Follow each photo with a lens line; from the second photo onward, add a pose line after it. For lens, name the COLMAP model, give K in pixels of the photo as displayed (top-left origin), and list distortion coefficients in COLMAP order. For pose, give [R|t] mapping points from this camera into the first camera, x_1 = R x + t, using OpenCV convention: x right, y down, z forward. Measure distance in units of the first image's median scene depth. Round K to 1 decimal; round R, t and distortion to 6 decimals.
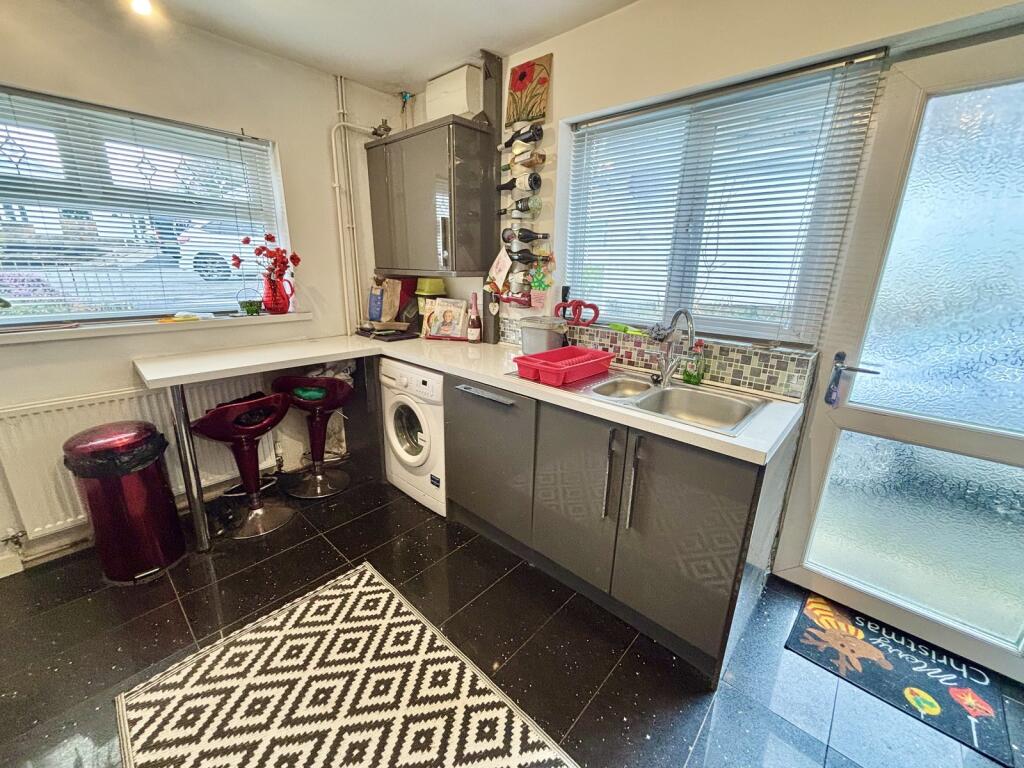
lens RADIAL K [[410.0, 0, 512.0], [0, 410.0, 384.0], [0, 0, 1]] dist [0.000851, 0.000331]
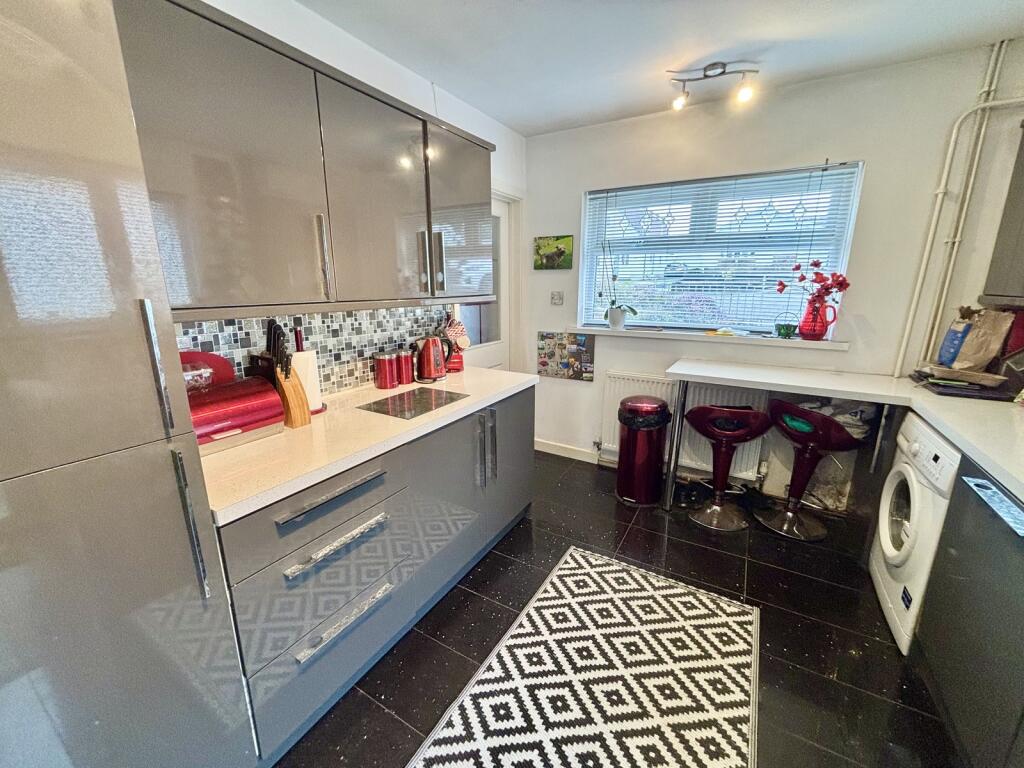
lens RADIAL K [[410.0, 0, 512.0], [0, 410.0, 384.0], [0, 0, 1]] dist [0.000851, 0.000331]
pose [[0.218059, 0.220838, -0.950621, 0.324901], [-0.271335, 0.949377, 0.158308, -0.046518], [0.937458, 0.223416, 0.266941, 0.139031]]
